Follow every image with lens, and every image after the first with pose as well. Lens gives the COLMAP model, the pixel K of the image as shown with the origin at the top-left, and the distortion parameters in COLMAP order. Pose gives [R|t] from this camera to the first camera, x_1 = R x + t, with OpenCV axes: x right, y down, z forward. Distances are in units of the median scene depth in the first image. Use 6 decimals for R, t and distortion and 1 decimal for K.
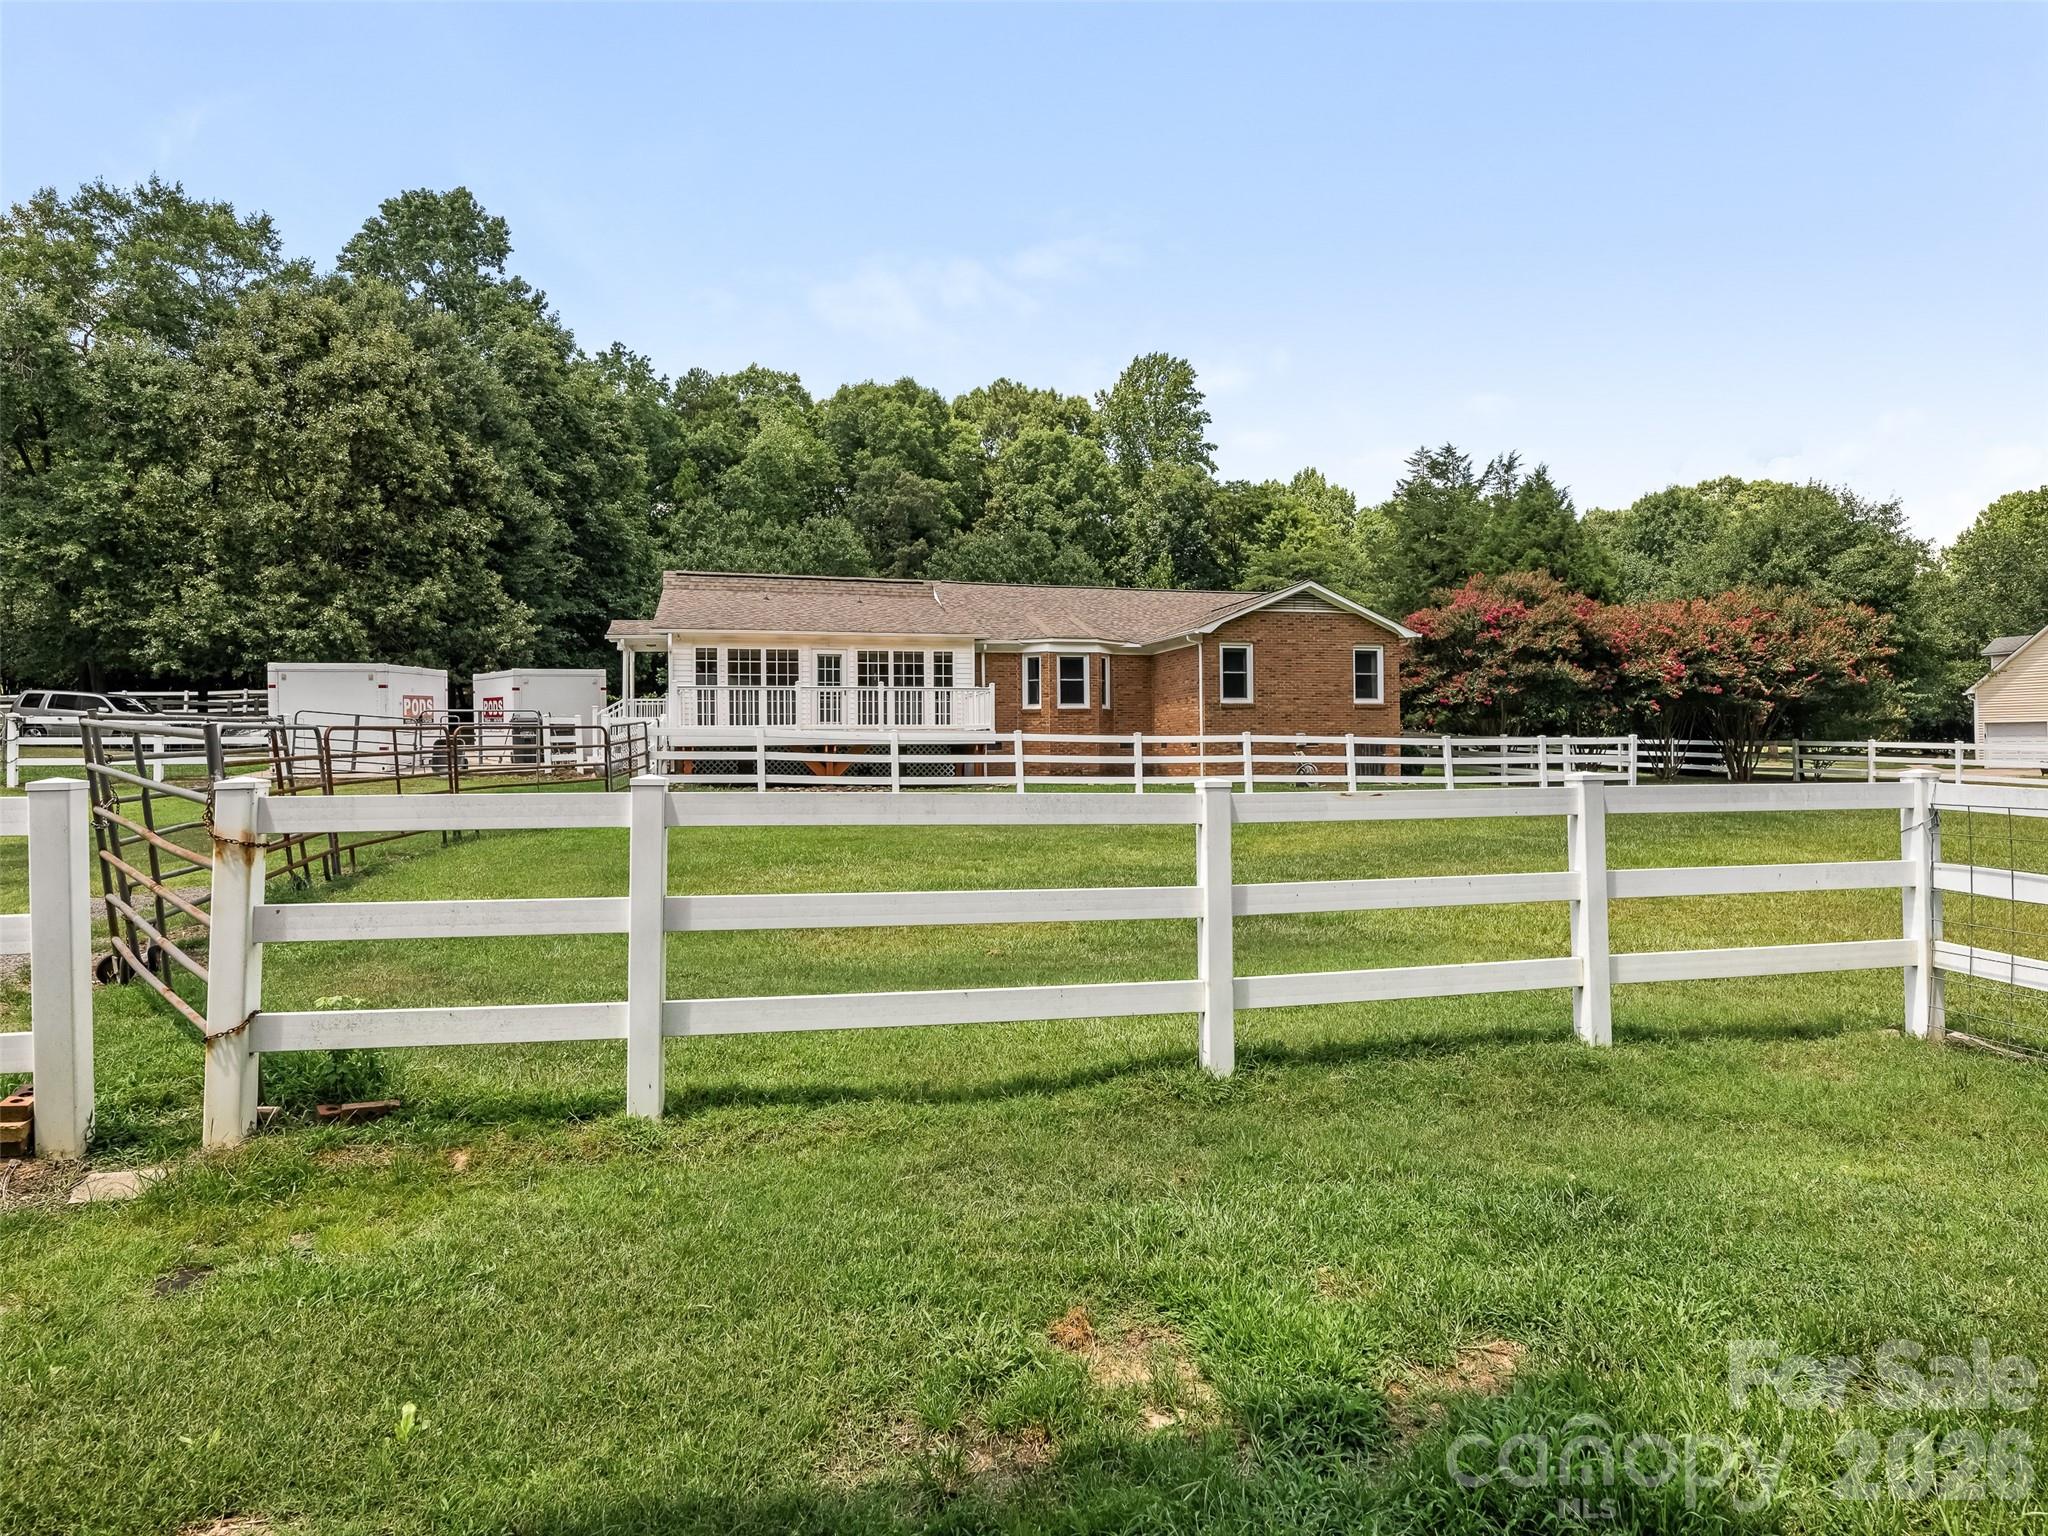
lens RADIAL K [[1018.3, 0, 1024.0], [0, 1018.3, 768.0], [0, 0, 1]] dist [0.009917, -0.010446]
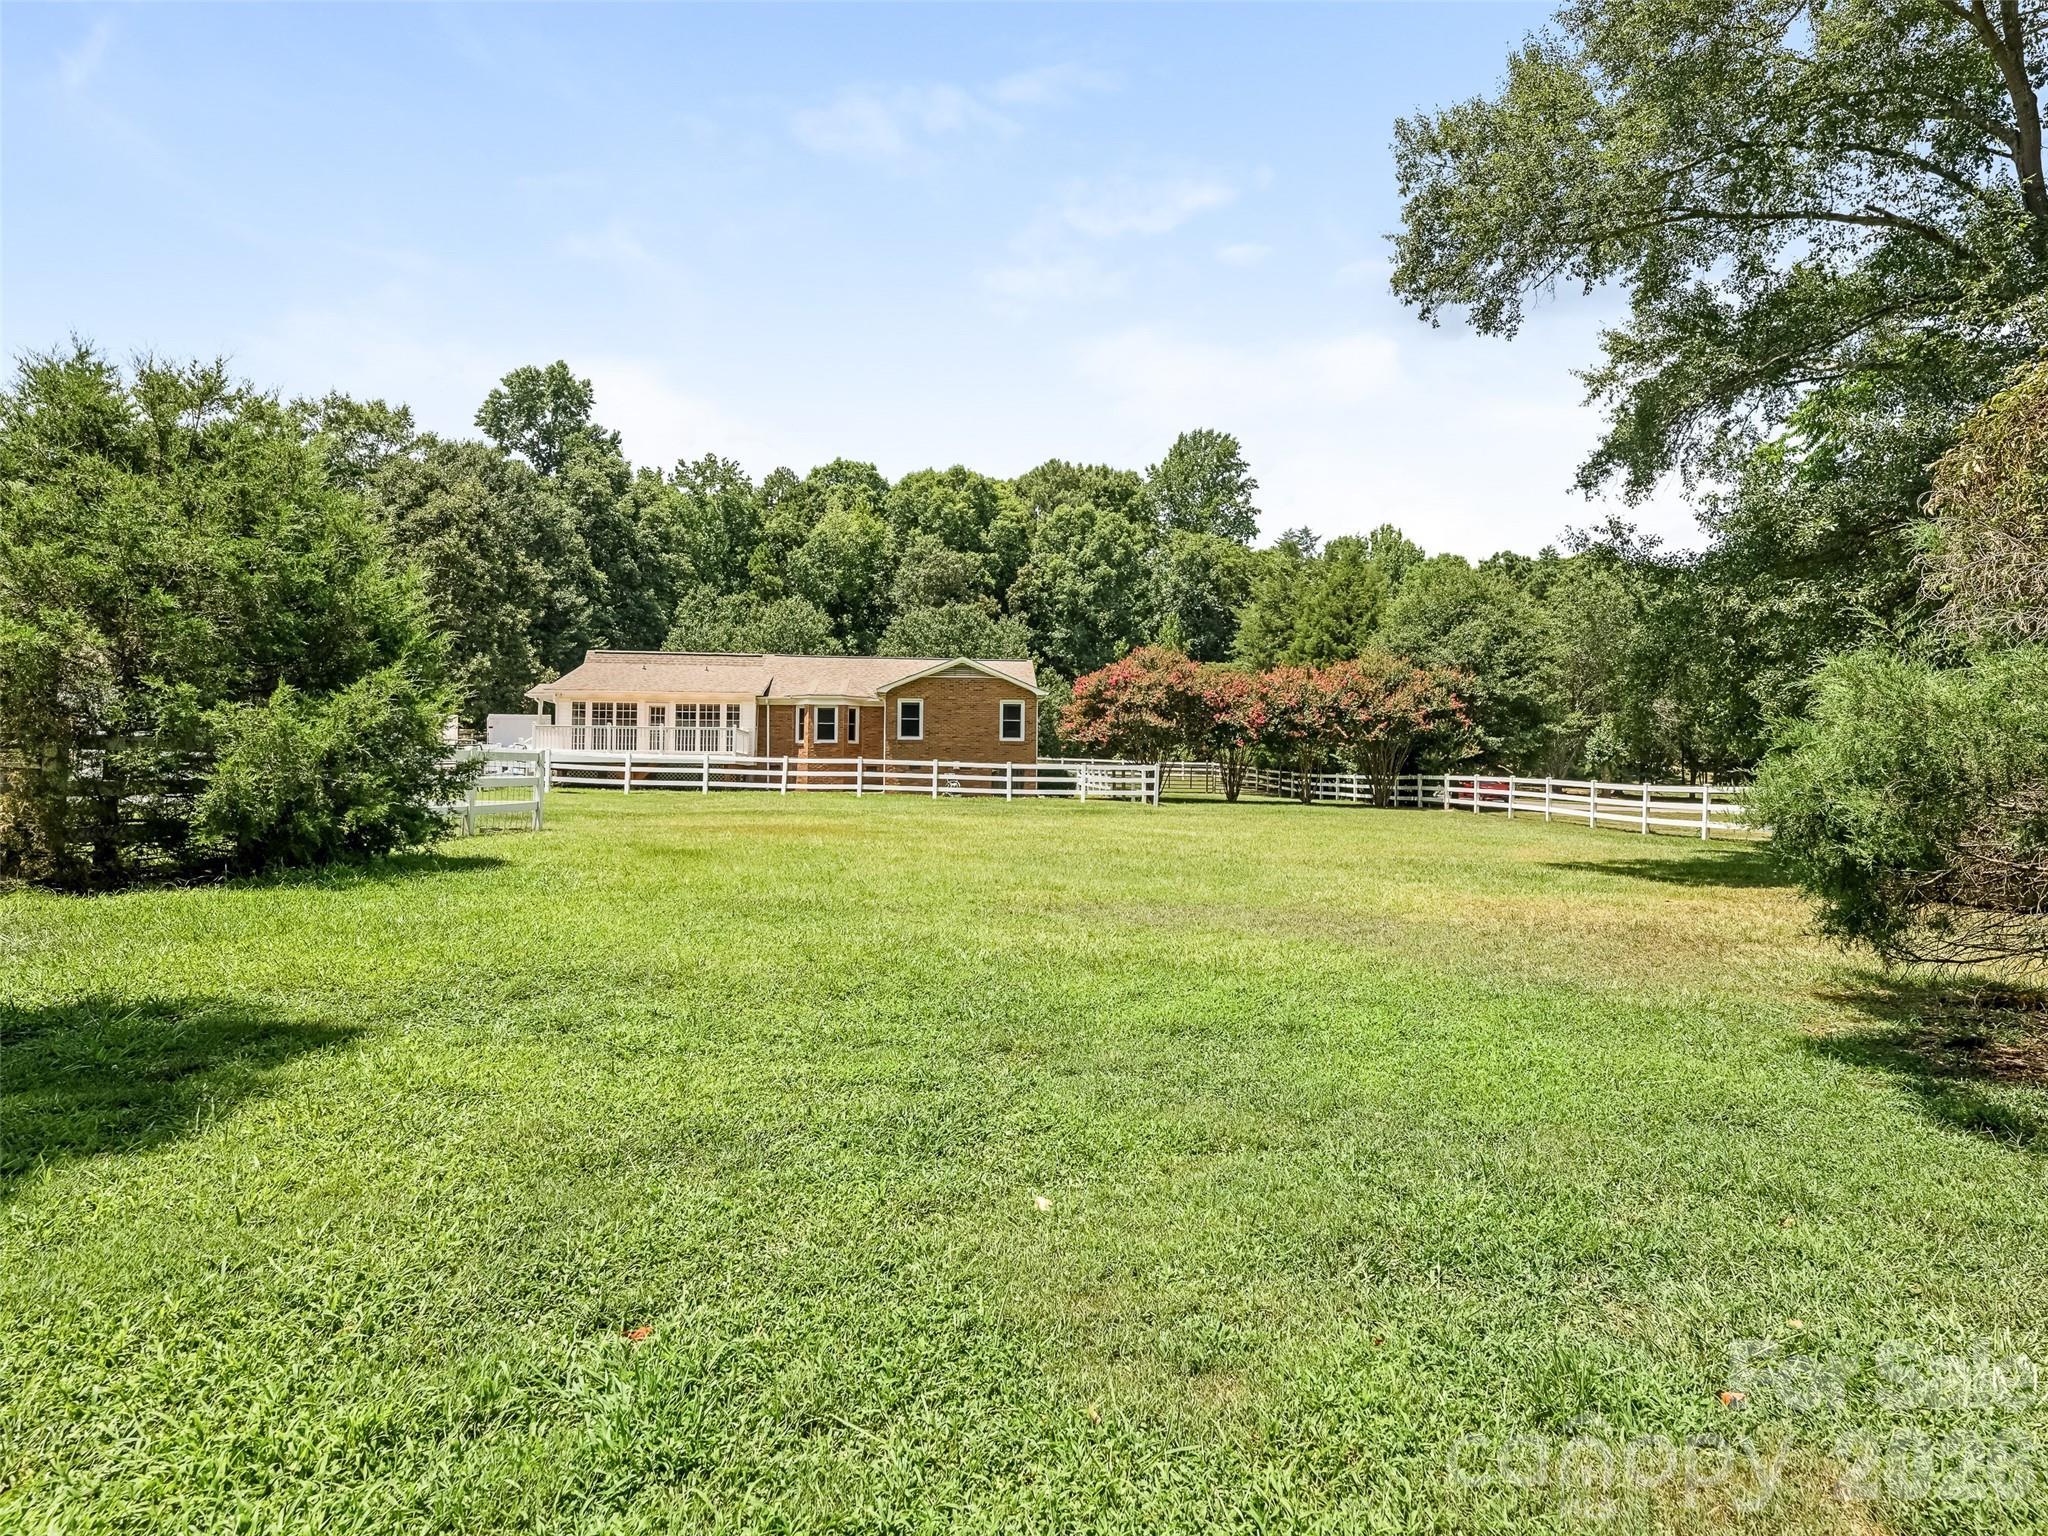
lens RADIAL K [[1018.0, 0, 1024.0], [0, 1018.0, 768.0], [0, 0, 1]] dist [-0.001144, 0.000085]
pose [[0.984153, 0.013597, -0.176798, 0.329817], [-0.021539, 0.998839, -0.043079, 0.019252], [0.176007, 0.046204, 0.983304, -0.216268]]
